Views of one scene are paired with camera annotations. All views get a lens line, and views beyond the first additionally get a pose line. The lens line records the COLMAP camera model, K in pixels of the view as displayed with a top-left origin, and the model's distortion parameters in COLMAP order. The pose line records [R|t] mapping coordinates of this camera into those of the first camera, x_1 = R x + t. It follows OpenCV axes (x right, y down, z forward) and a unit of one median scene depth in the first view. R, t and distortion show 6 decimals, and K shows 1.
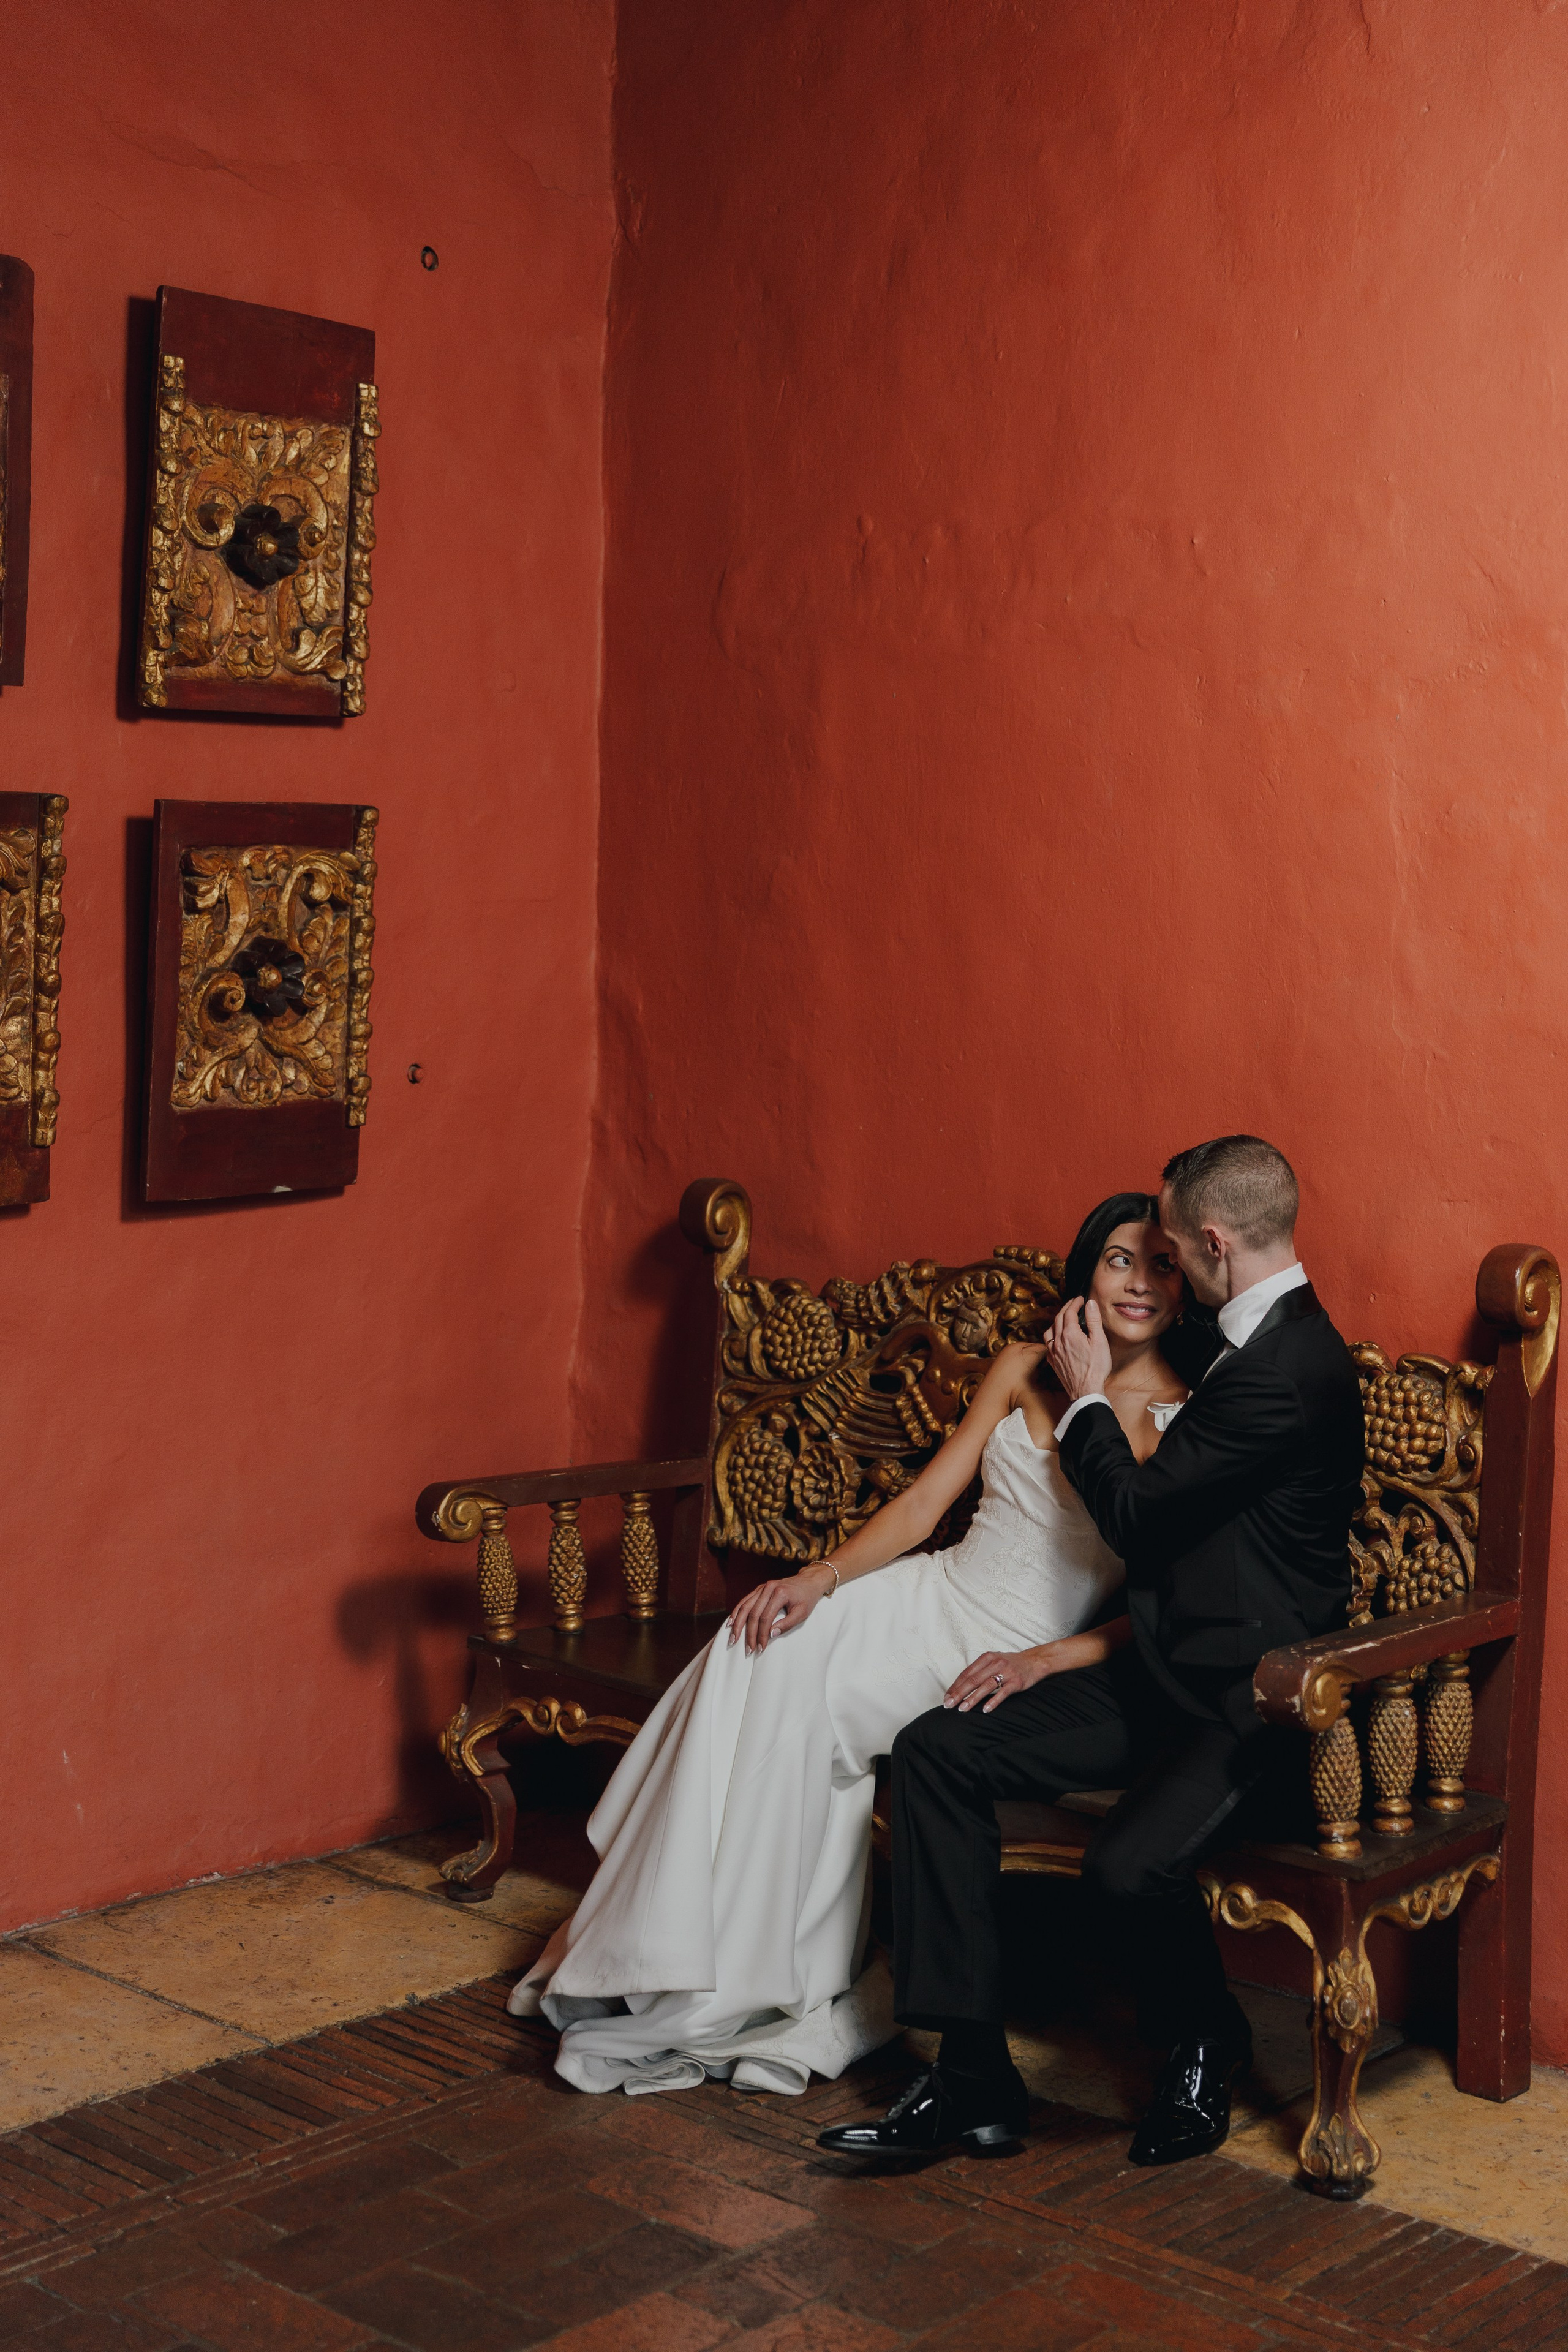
lens RADIAL K [[3122.0, 0, 784.7], [0, 3122.0, 1171.4], [0, 0, 1]] dist [-0.001644, 0.000000]
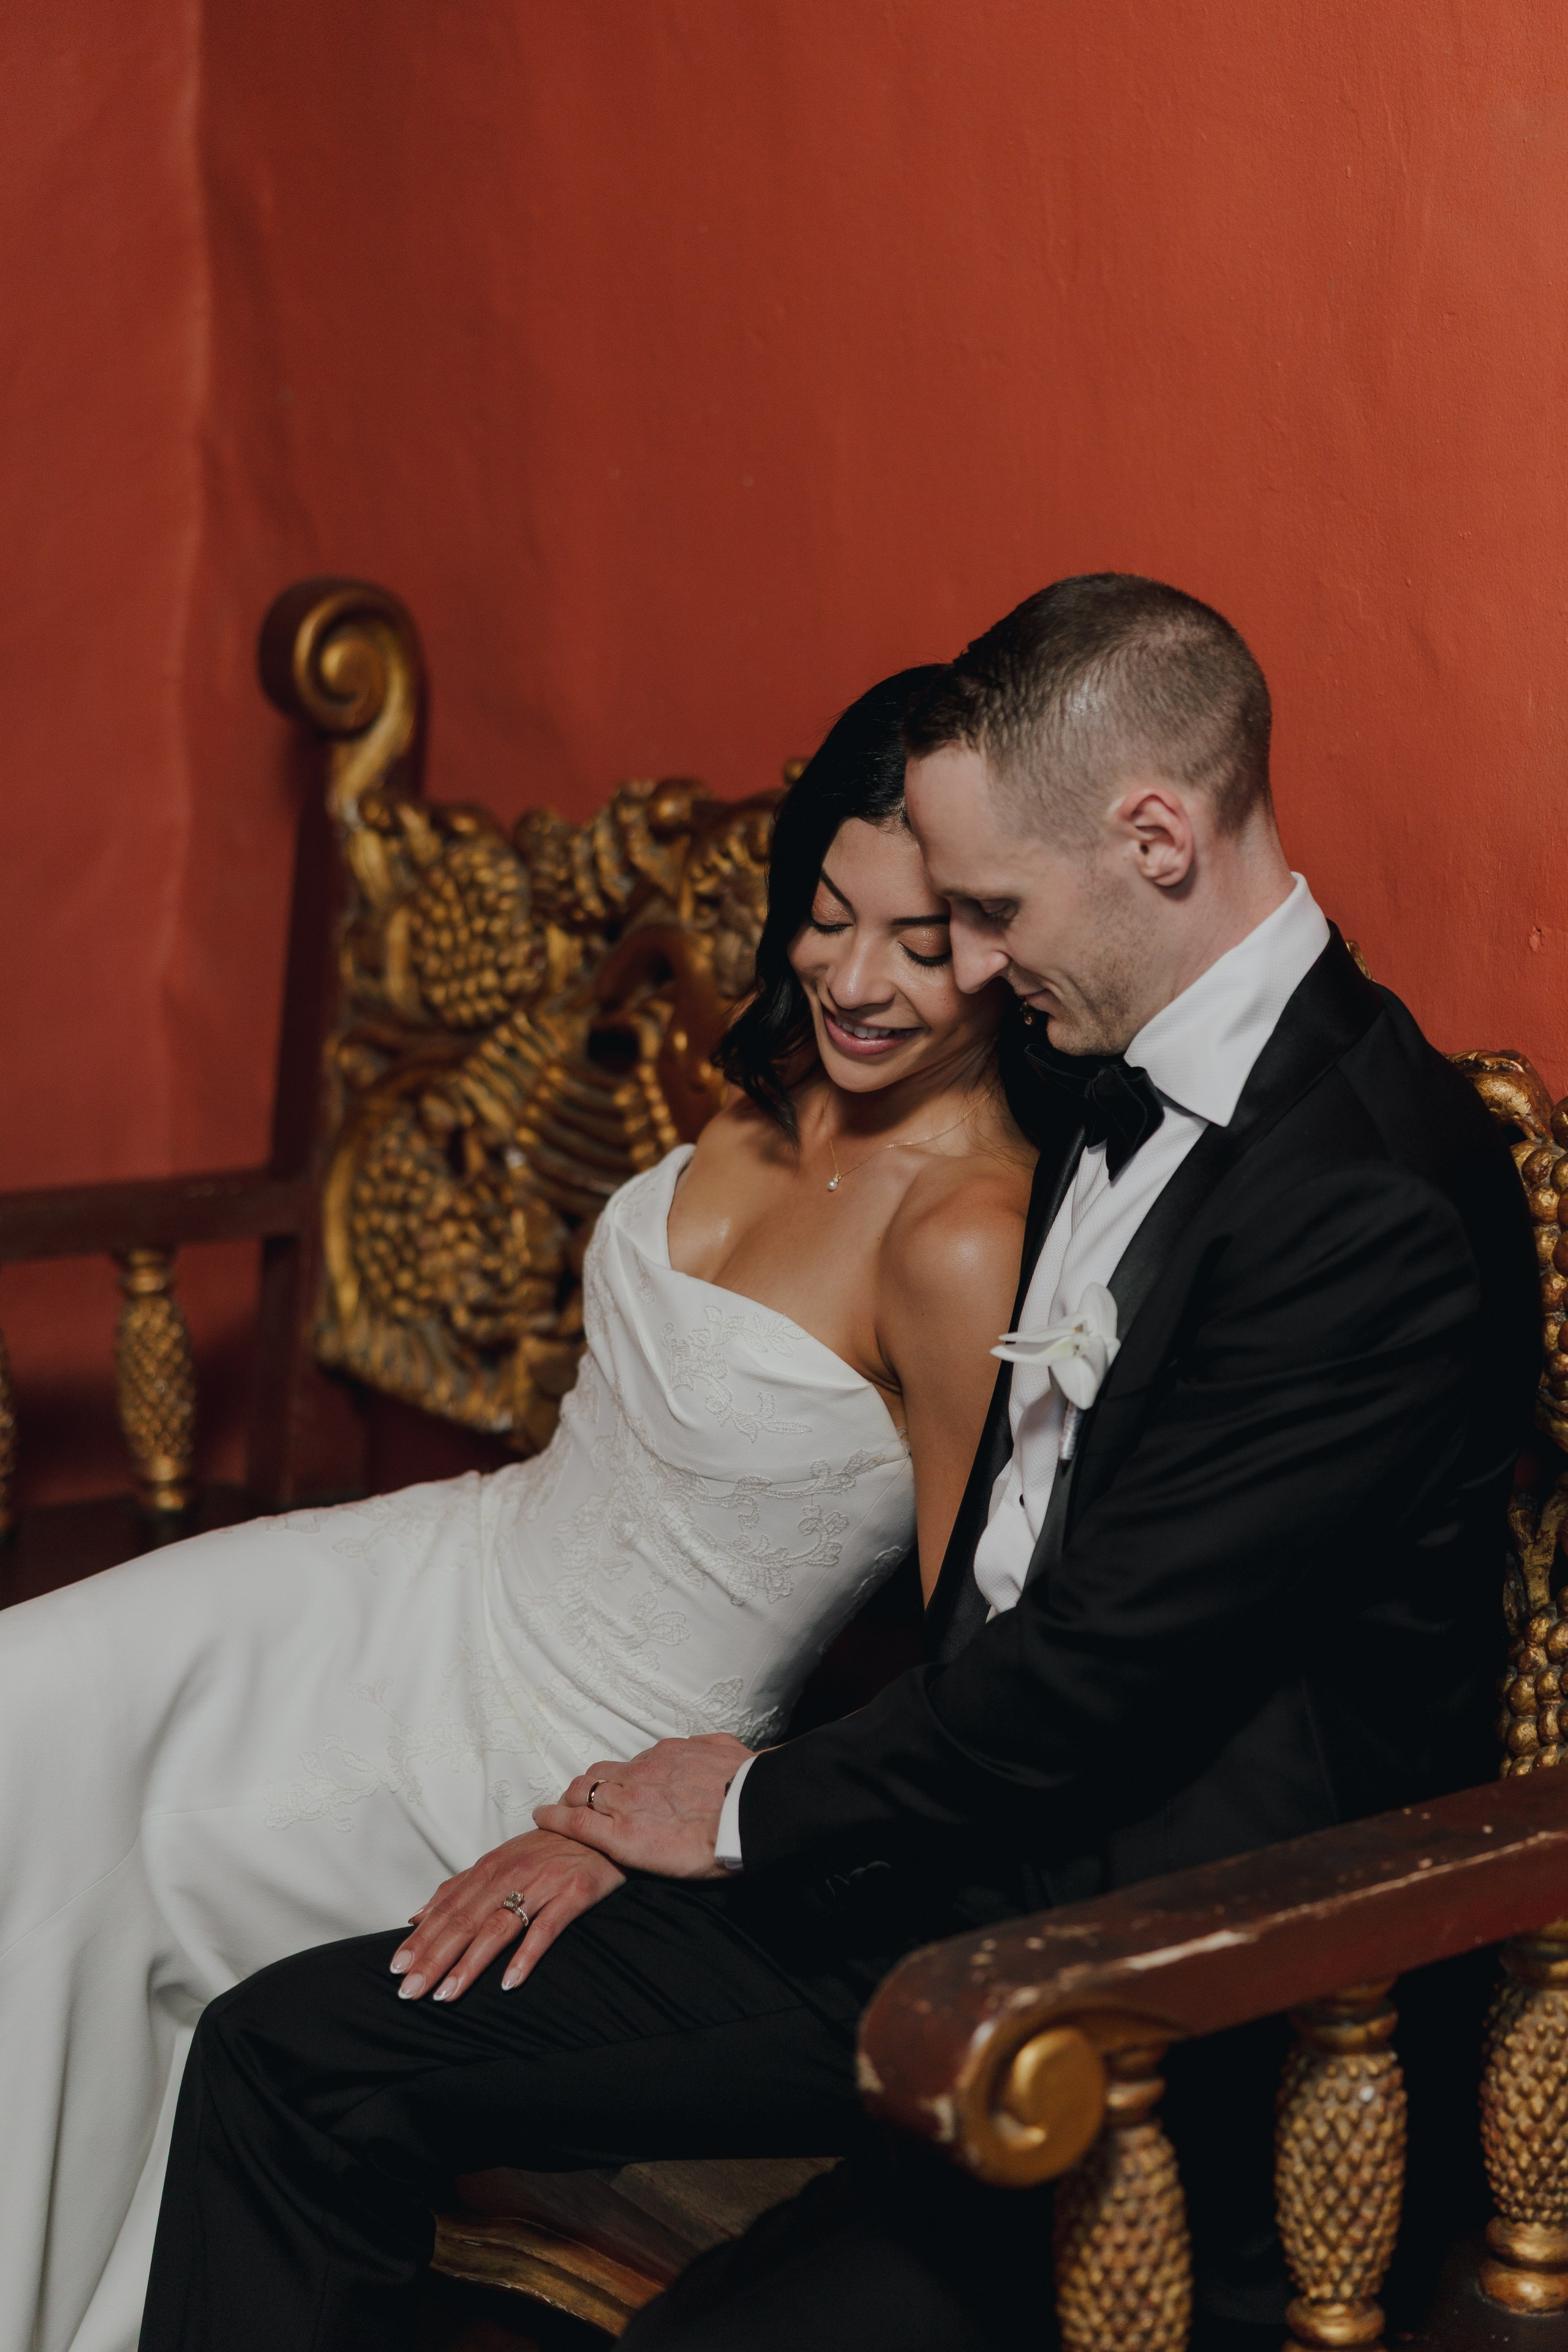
lens RADIAL K [[4349.0, 0, 782.5], [0, 4349.0, 1178.6], [0, 0, 1]] dist [0.000101, 0.000000]
pose [[0.978765, 0.046180, -0.199715, 0.179443], [-0.014875, 0.987725, 0.155493, -0.011441], [0.204444, -0.149220, 0.967438, 0.389396]]
